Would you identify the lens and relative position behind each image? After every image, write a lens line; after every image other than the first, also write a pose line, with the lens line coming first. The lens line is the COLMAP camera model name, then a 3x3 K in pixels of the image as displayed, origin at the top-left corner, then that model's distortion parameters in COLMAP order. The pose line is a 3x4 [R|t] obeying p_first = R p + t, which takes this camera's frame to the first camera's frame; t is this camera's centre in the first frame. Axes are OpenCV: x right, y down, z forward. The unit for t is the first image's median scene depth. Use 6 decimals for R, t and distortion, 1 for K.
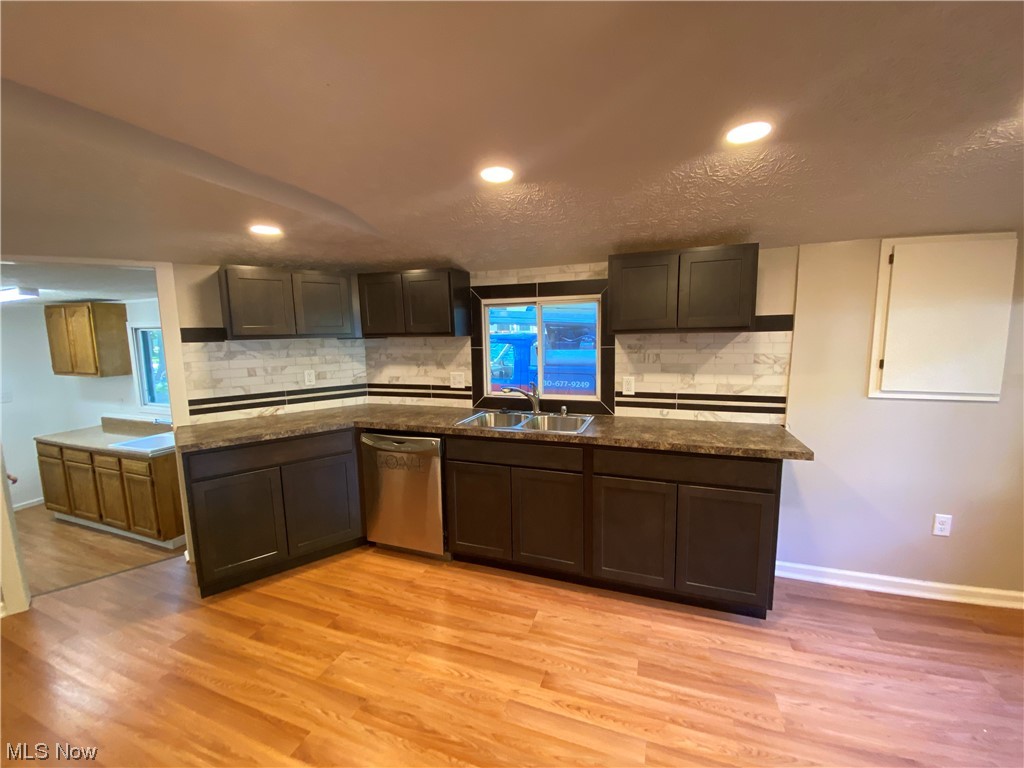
lens RADIAL K [[409.1, 0, 511.9], [0, 409.1, 387.5], [0, 0, 1]] dist [0.022067, -0.019660]
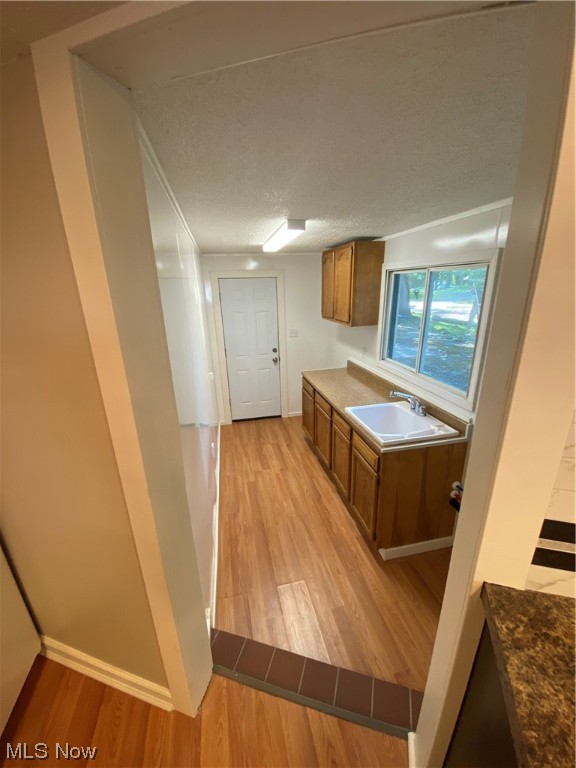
lens RADIAL K [[306.8, 0, 286.2], [0, 306.8, 389.2], [0, 0, 1]] dist [0.022067, -0.019660]
pose [[0.531045, 0.266621, -0.804304, -0.476419], [-0.089429, 0.961540, 0.259697, -0.058142], [0.842611, -0.065983, 0.534465, 0.486879]]
